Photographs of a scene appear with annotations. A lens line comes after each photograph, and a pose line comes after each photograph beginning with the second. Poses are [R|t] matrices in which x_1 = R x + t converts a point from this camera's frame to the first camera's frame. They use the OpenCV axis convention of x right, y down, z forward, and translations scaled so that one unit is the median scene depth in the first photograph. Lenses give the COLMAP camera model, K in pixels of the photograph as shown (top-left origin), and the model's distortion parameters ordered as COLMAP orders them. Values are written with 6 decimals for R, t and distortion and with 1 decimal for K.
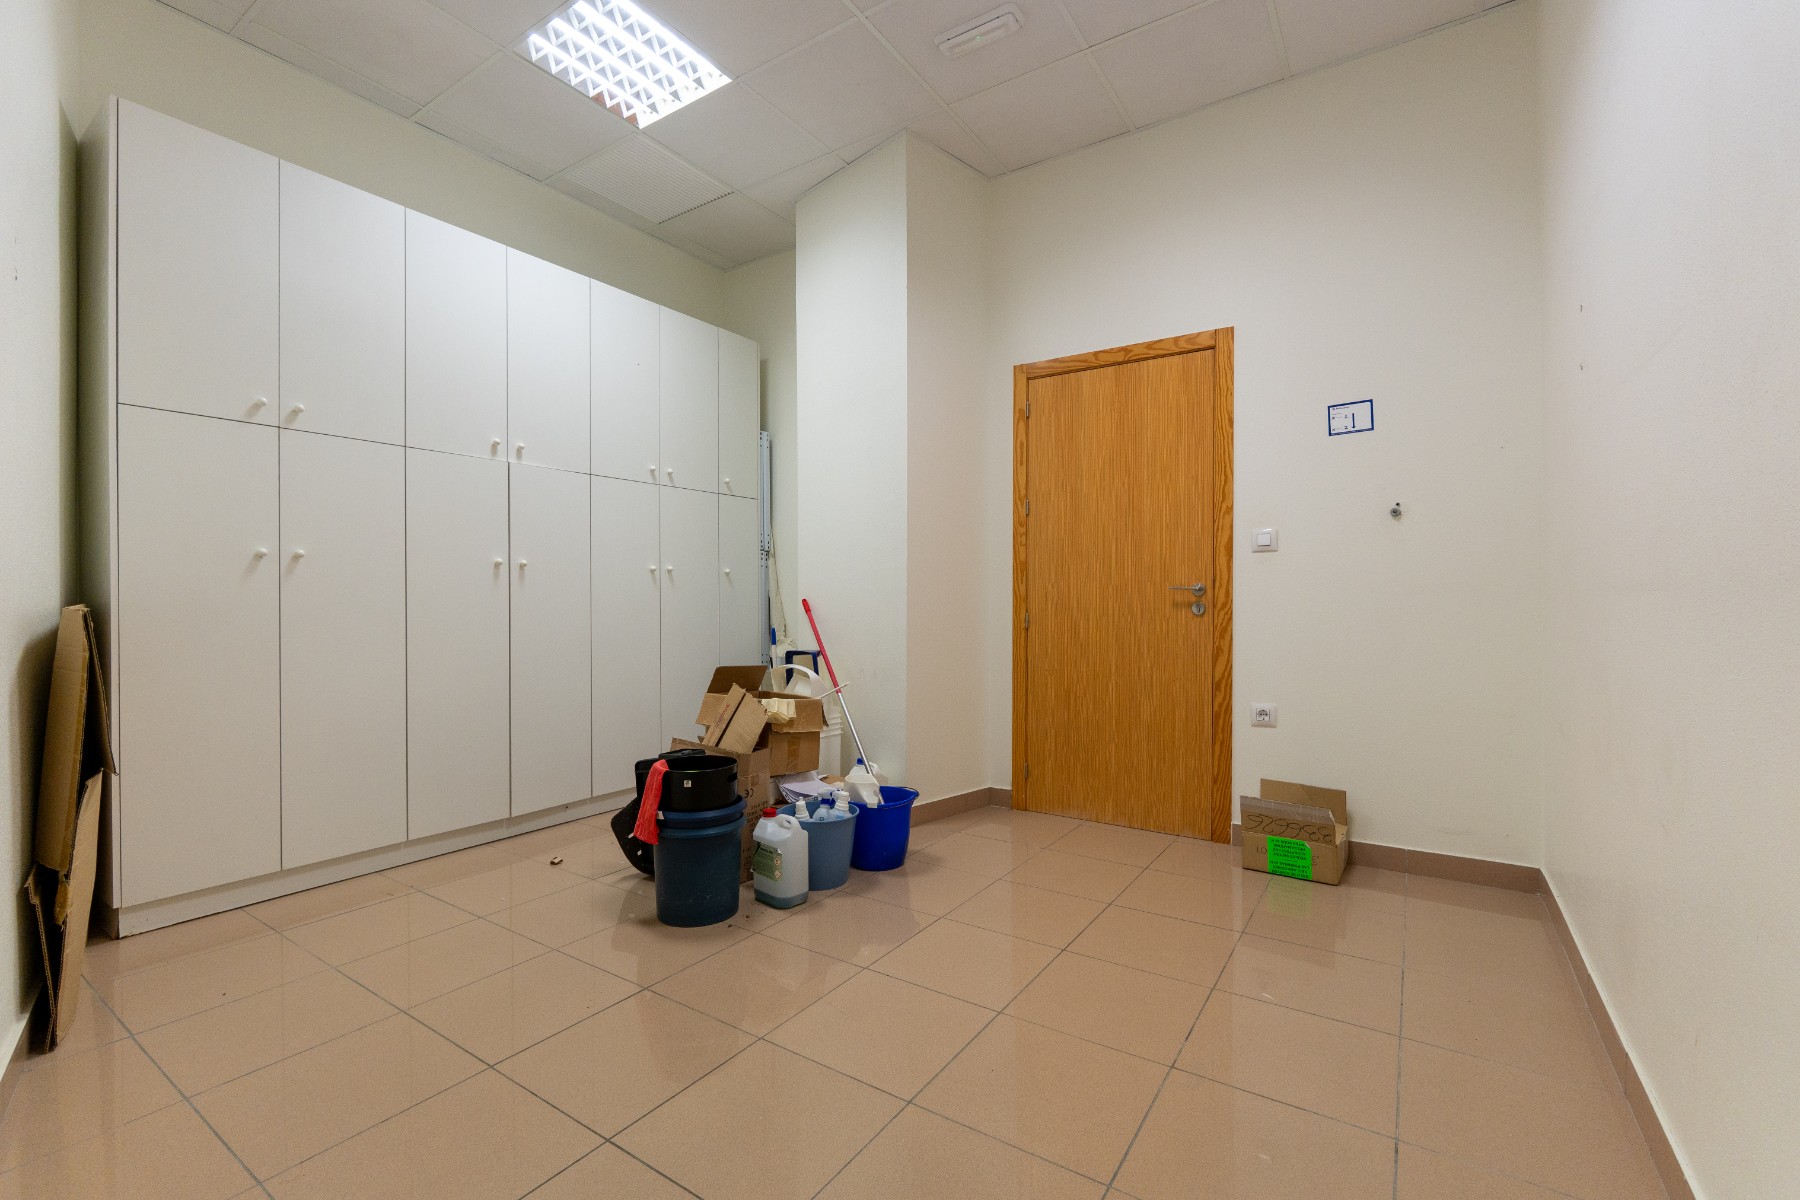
lens RADIAL K [[764.9, 0, 890.7], [0, 764.9, 603.1], [0, 0, 1]] dist [0.001505, -0.000102]
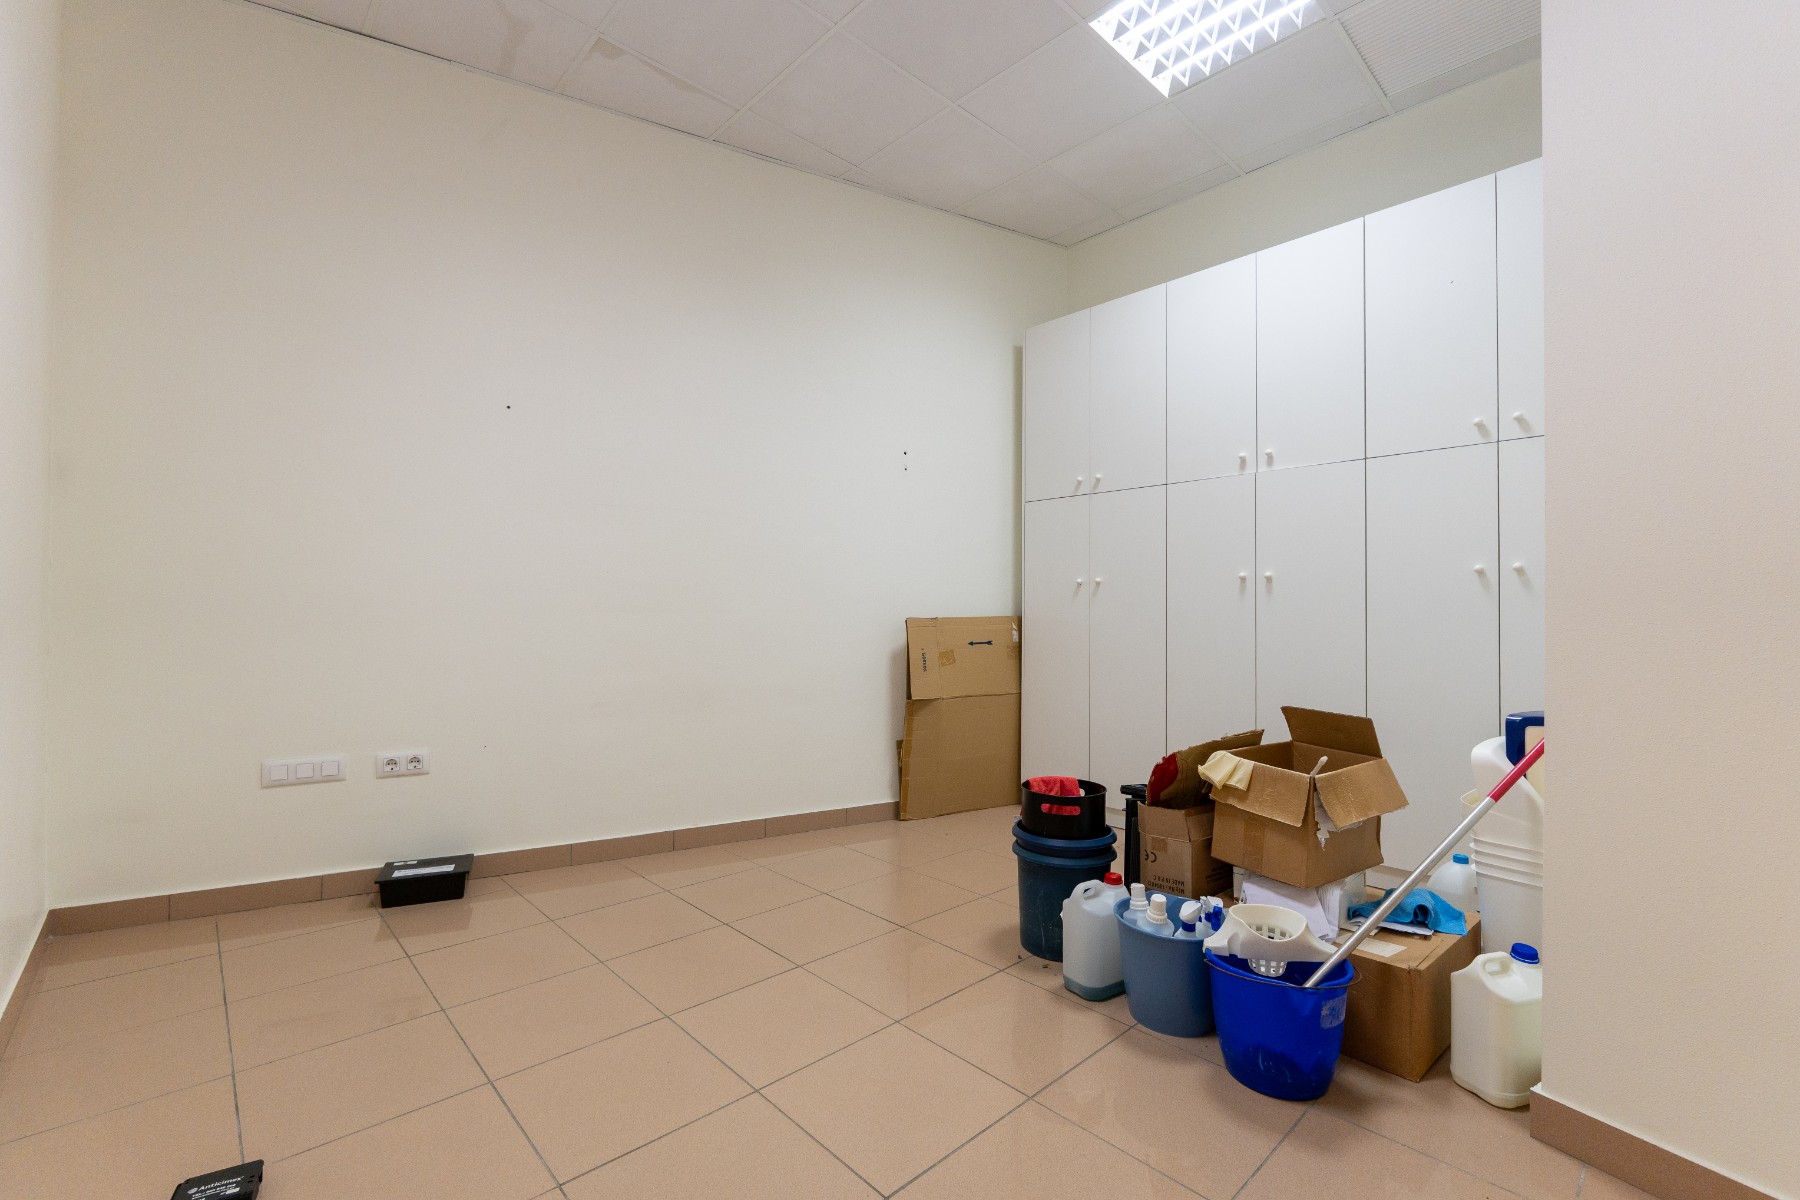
lens RADIAL K [[764.9, 0, 890.7], [0, 764.9, 603.1], [0, 0, 1]] dist [0.001505, -0.000102]
pose [[-0.214441, -0.016252, -0.976602, 0.554301], [-0.009180, 0.999851, -0.014624, -0.000609], [0.976694, 0.005829, -0.214559, 0.769689]]
